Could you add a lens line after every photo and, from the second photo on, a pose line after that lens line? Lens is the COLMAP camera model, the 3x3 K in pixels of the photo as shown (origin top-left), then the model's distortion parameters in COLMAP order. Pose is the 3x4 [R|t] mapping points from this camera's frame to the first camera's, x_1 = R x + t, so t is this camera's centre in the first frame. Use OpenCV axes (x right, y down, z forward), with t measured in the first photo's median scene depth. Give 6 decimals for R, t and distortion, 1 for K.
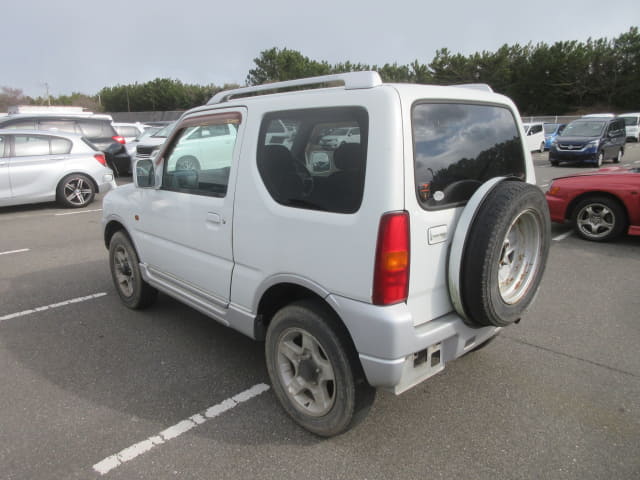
lens RADIAL K [[473.5, 0, 322.0], [0, 473.5, 239.7], [0, 0, 1]] dist [0.009173, -0.005685]
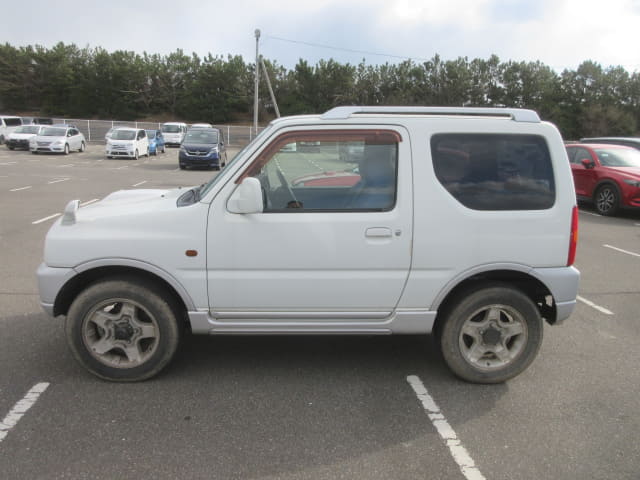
lens RADIAL K [[473.8, 0, 317.7], [0, 473.8, 233.6], [0, 0, 1]] dist [0.009214, 0.007397]
pose [[0.622737, -0.126508, 0.772136, -0.195020], [0.140553, 0.988877, 0.048662, -0.019686], [-0.769704, 0.078222, 0.633591, 0.079624]]
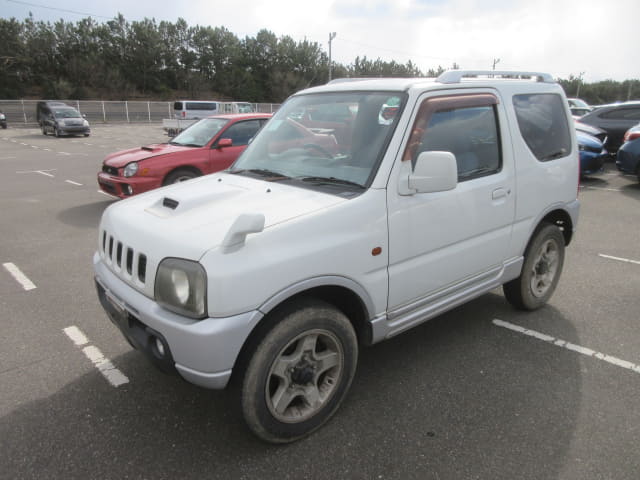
lens RADIAL K [[473.5, 0, 322.0], [0, 473.5, 239.7], [0, 0, 1]] dist [0.009173, -0.005685]
pose [[0.037298, -0.260478, 0.964759, -0.228783], [0.239833, 0.939547, 0.244399, -0.053395], [-0.970097, 0.222265, 0.097515, 0.230106]]
